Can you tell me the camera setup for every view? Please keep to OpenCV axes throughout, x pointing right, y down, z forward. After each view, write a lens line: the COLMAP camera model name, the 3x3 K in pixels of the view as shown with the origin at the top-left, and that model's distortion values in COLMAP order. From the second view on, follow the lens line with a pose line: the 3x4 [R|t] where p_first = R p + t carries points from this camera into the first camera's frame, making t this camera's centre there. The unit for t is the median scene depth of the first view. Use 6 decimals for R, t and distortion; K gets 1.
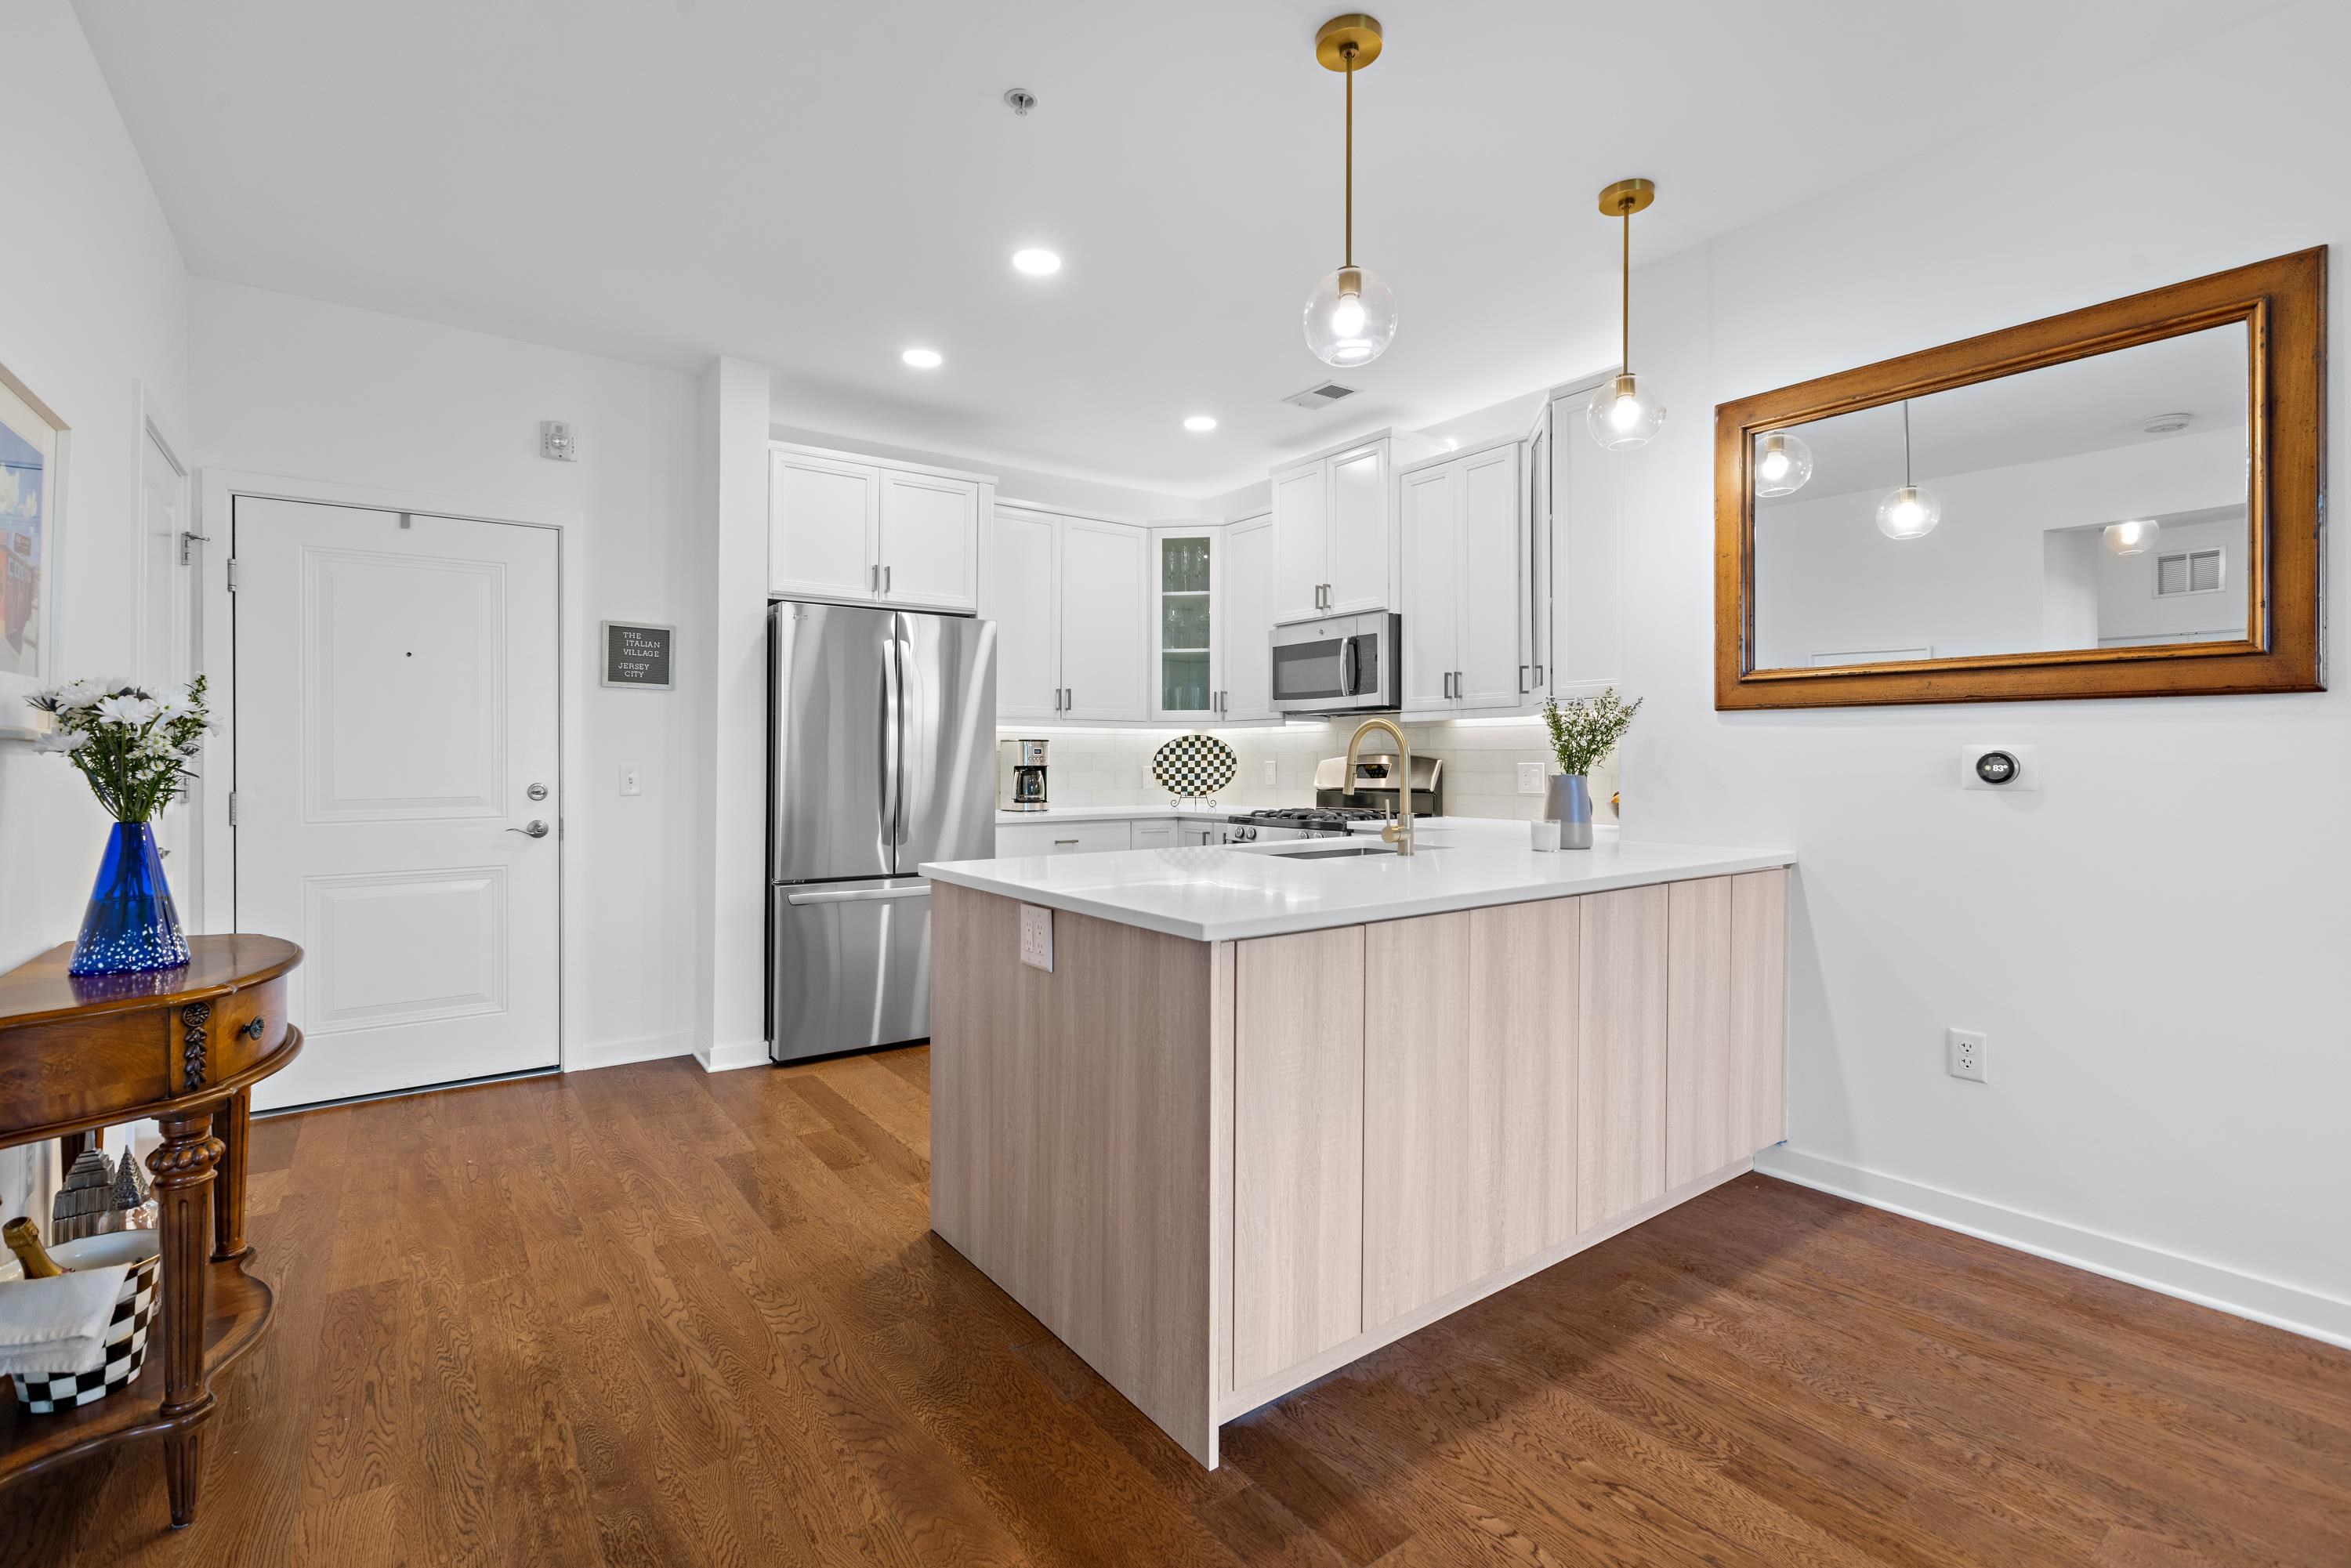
lens RADIAL K [[1055.2, 0, 1173.7], [0, 1055.2, 753.4], [0, 0, 1]] dist [0.006862, -0.002042]
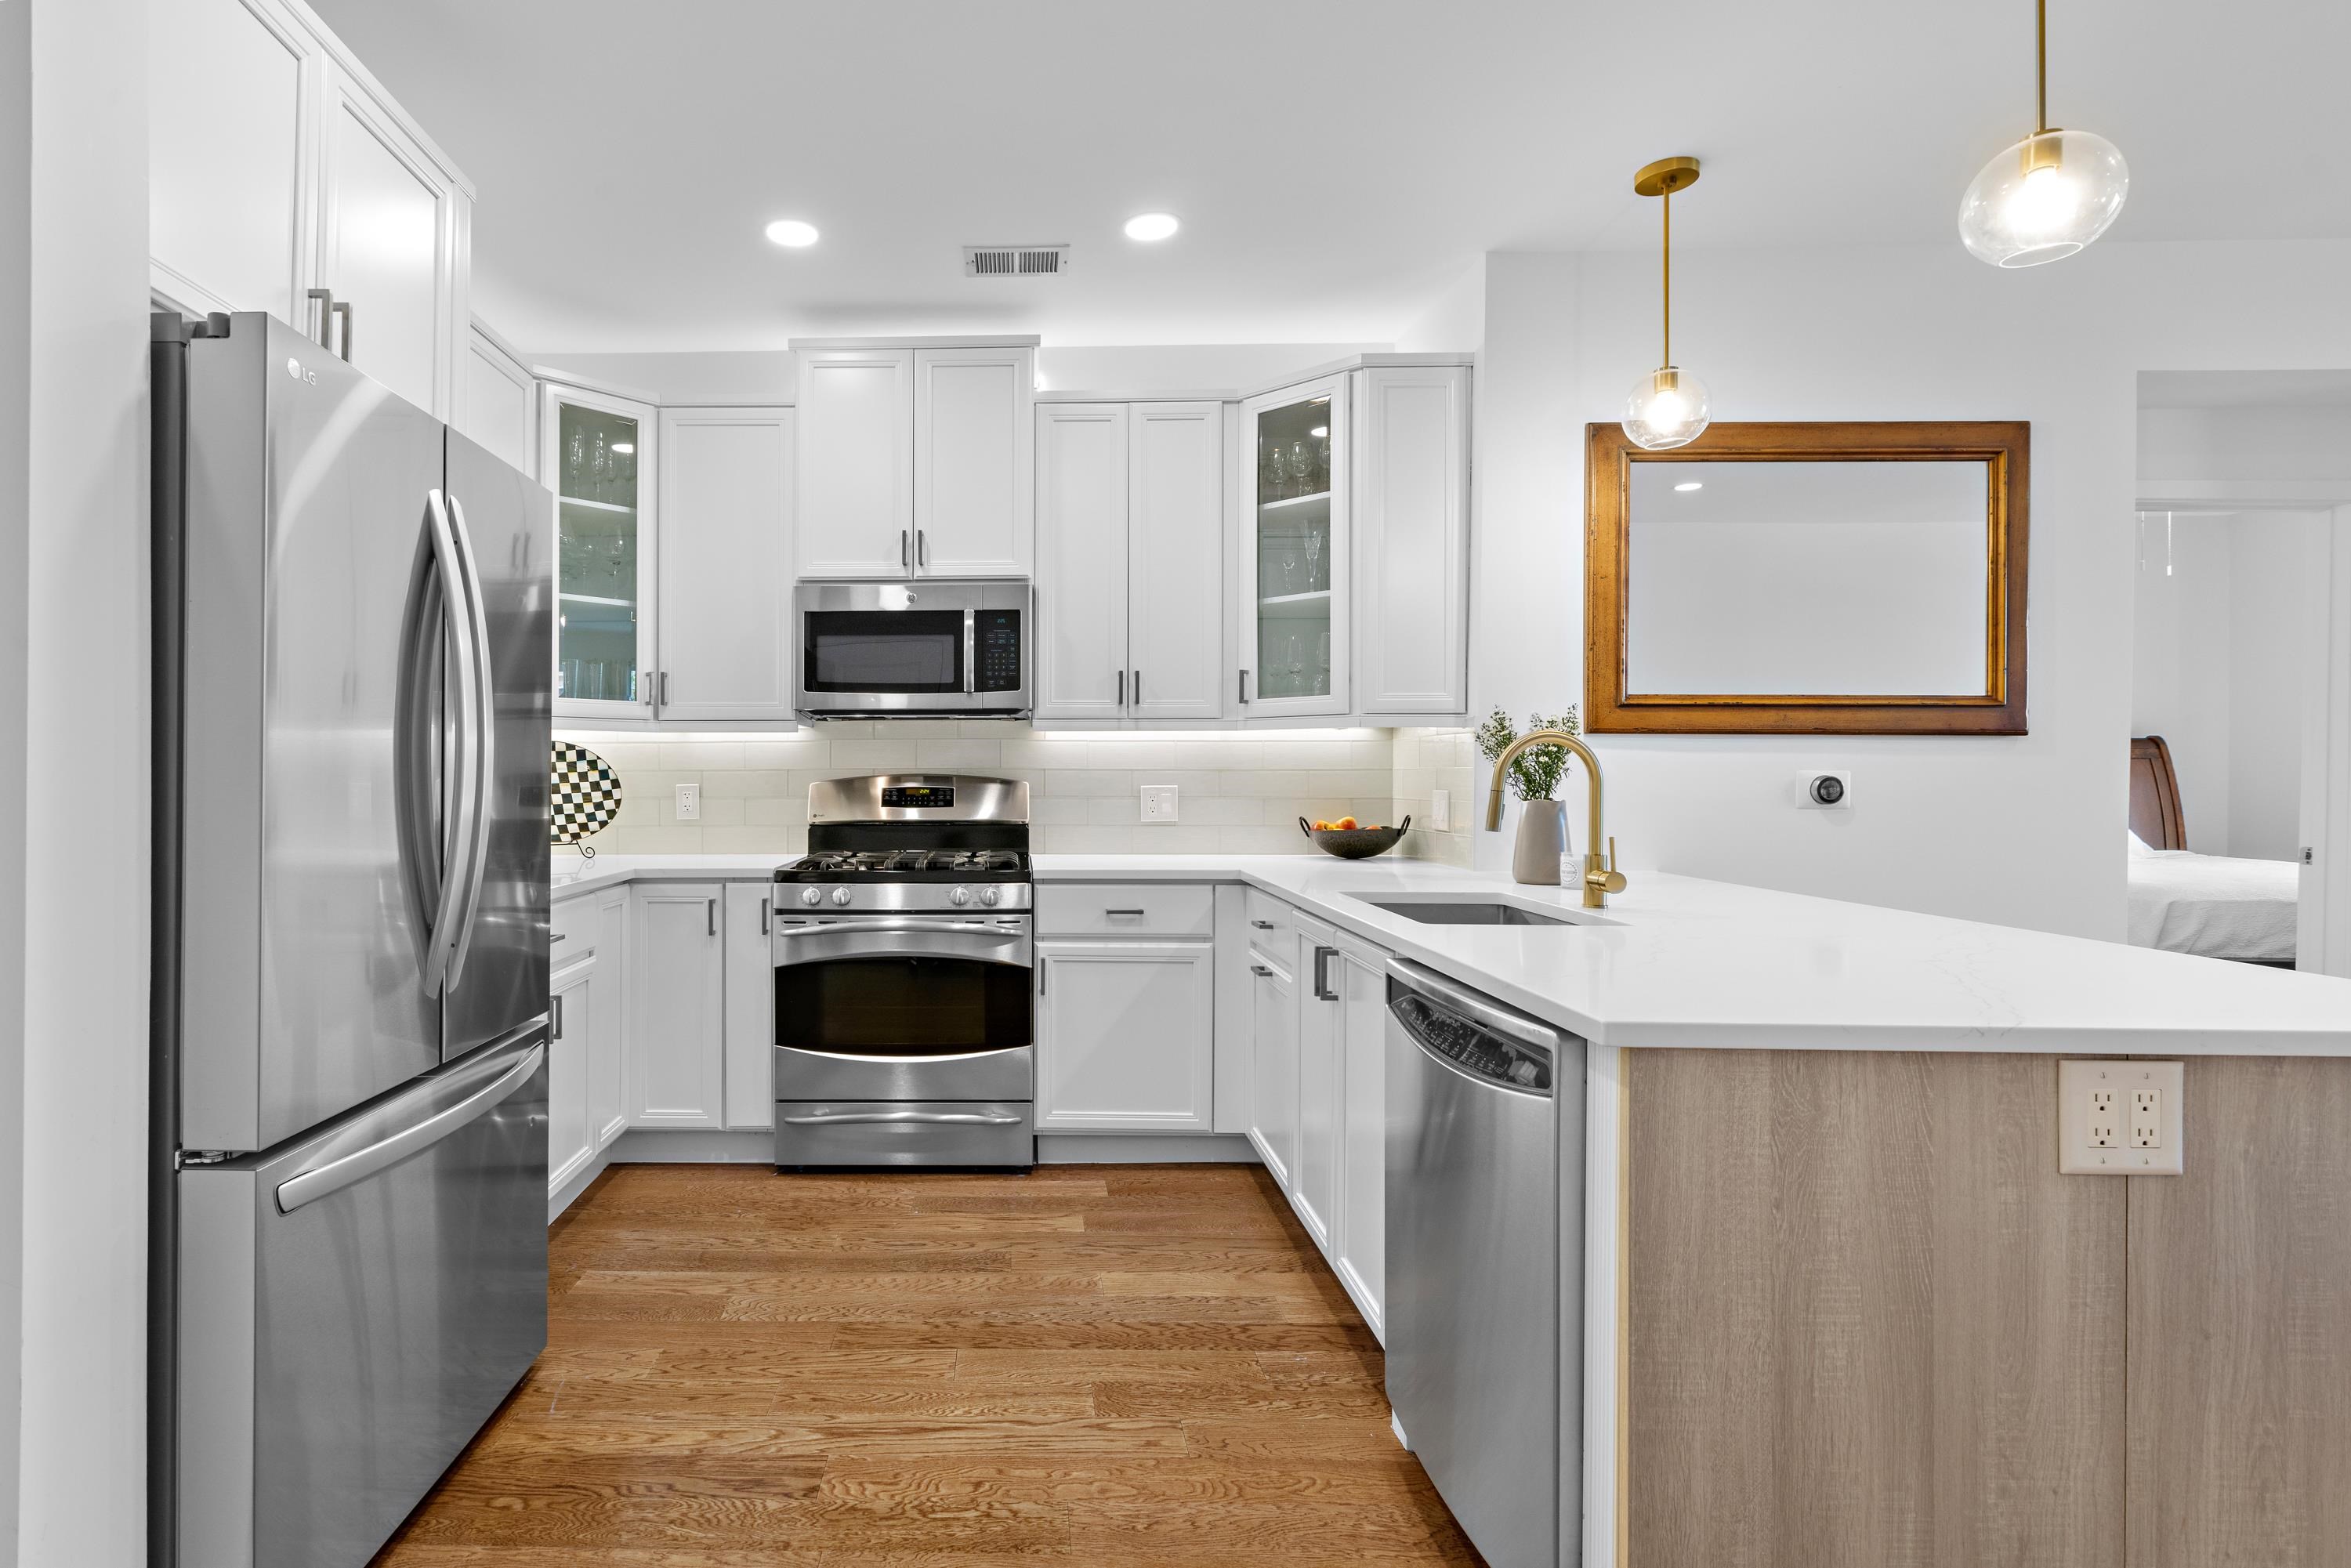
lens RADIAL K [[1163.6, 0, 995.1], [0, 1163.6, 777.6], [0, 0, 1]] dist [0.013644, -0.004996]
pose [[0.608252, 0.000853, 0.793744, -0.732458], [-0.005588, 0.999979, 0.003208, 0.000332], [-0.793724, -0.006387, 0.608244, 0.835311]]
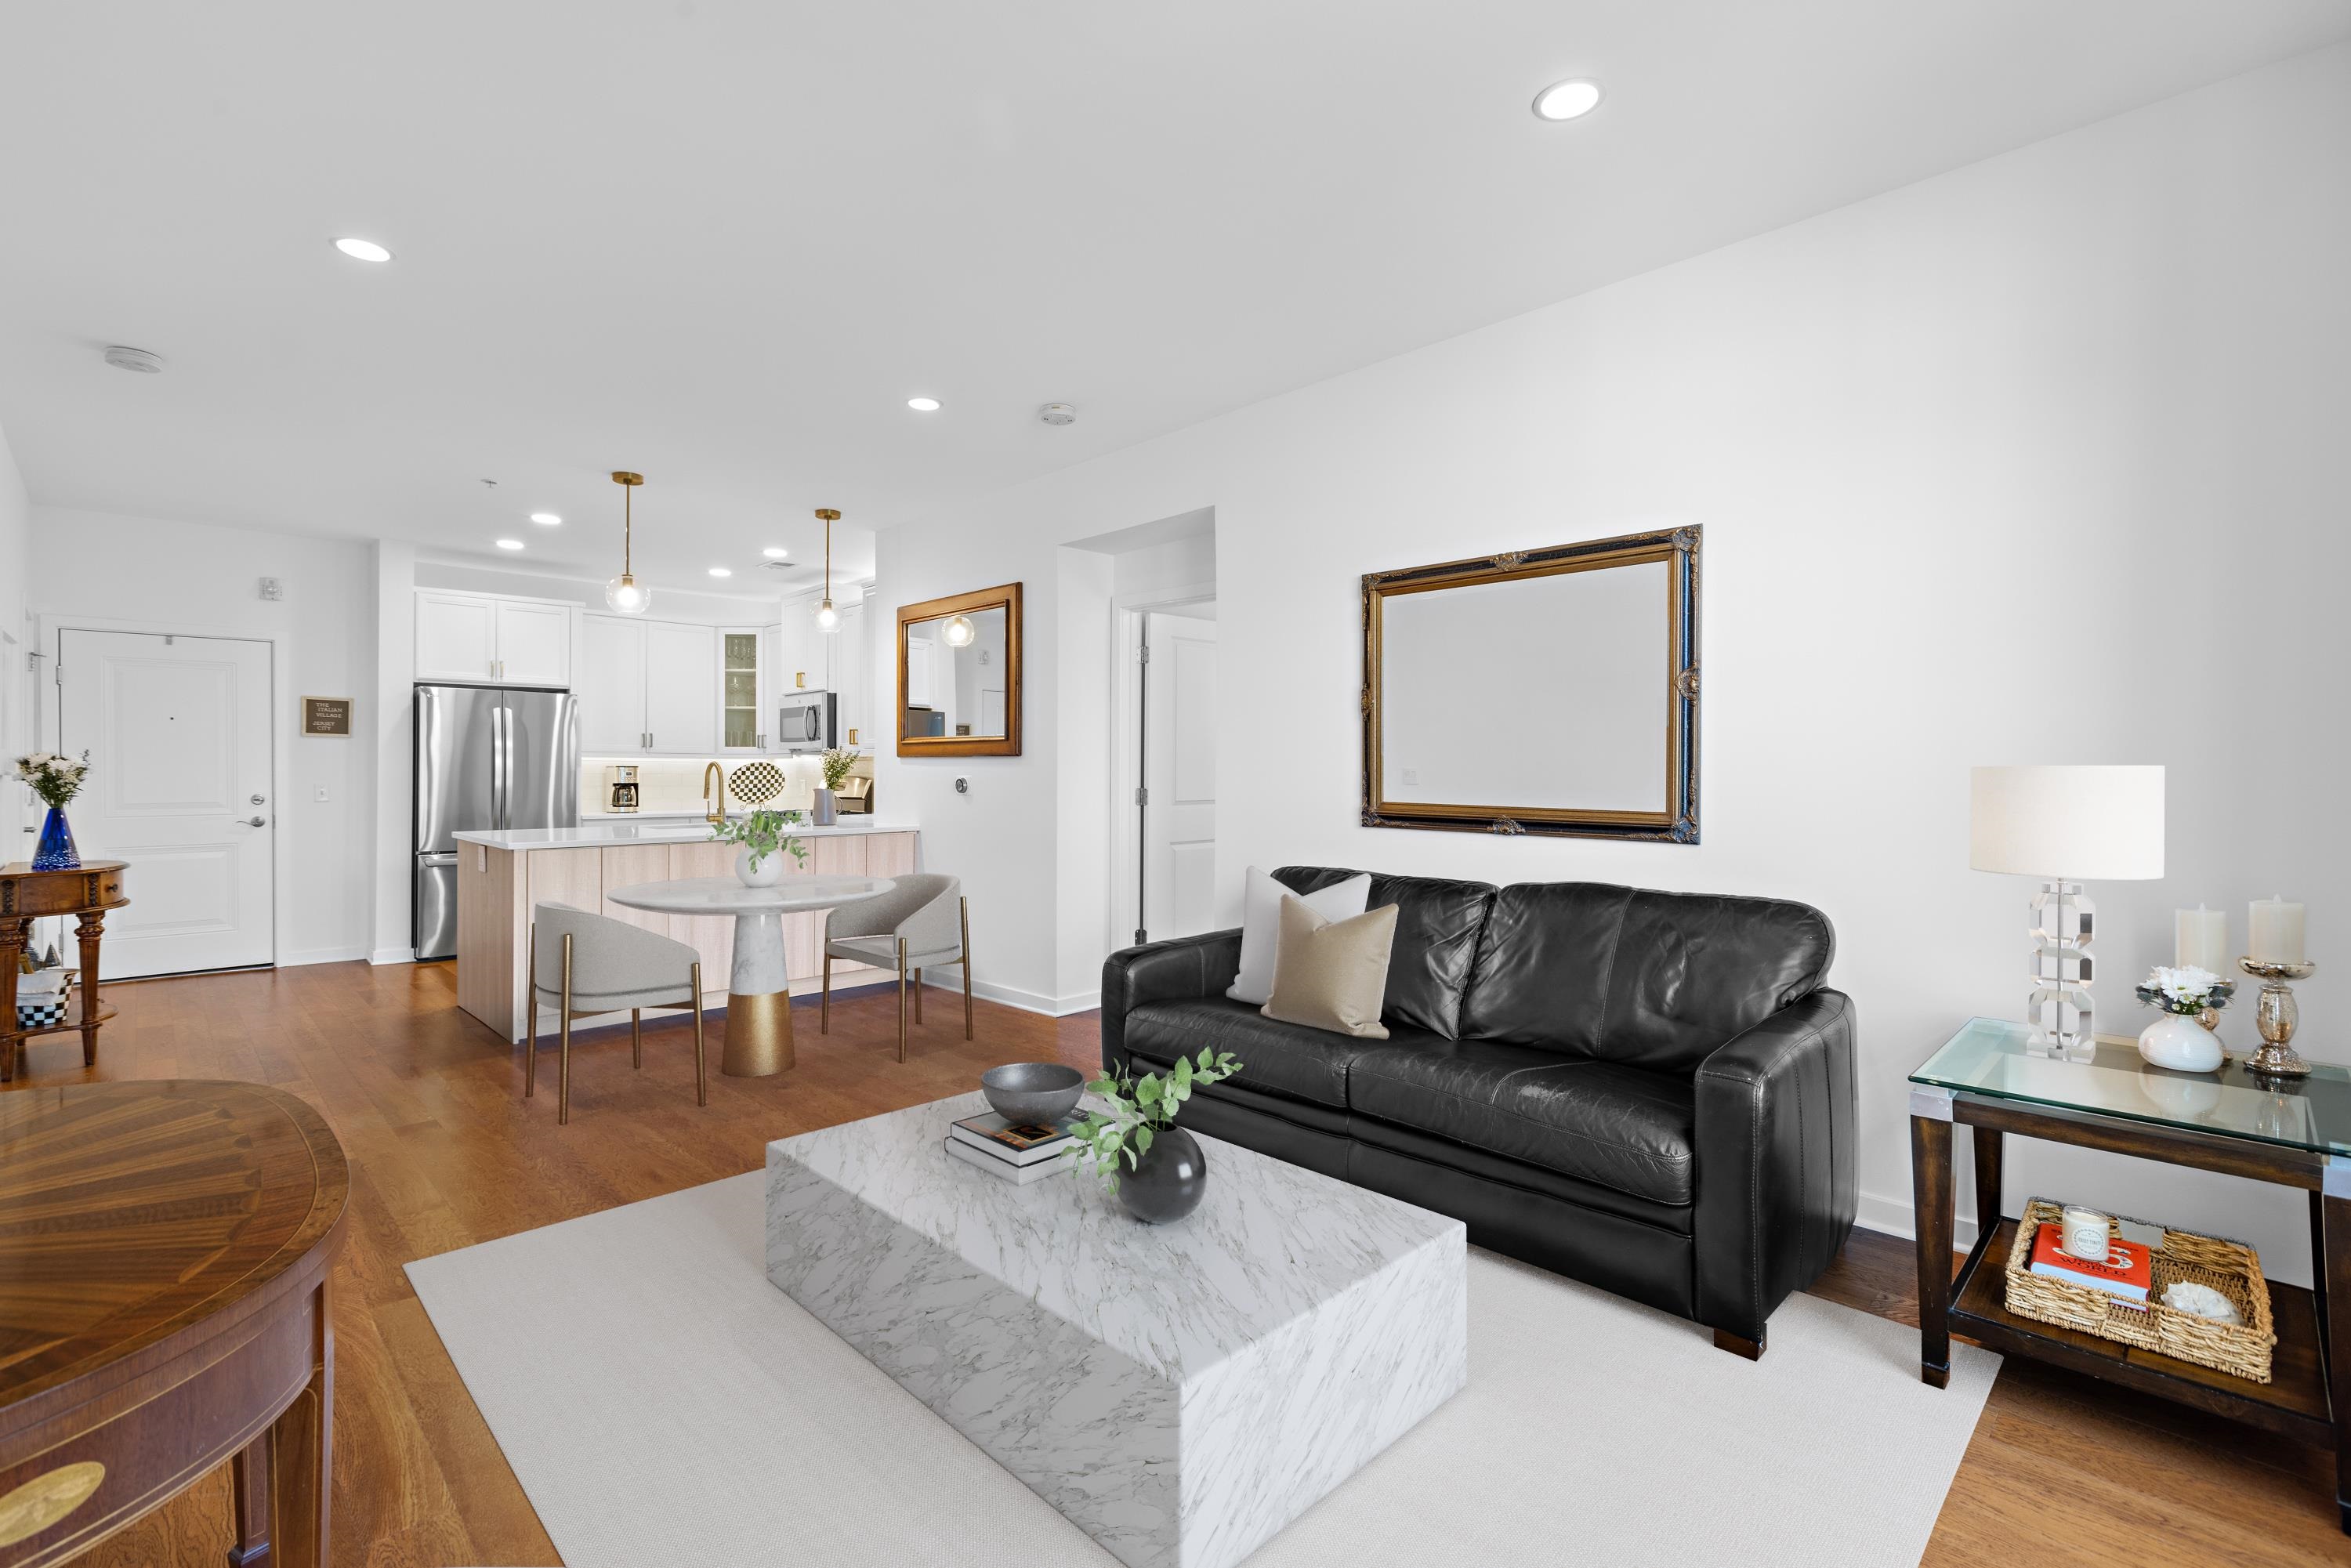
lens RADIAL K [[1063.3, 0, 1179.2], [0, 1063.3, 773.0], [0, 0, 1]] dist [0.002989, 0.000264]
pose [[0.989723, 0.000764, 0.142999, 0.810605], [-0.001602, 0.999982, 0.005745, -0.023791], [-0.142992, -0.005915, 0.989706, -1.185301]]
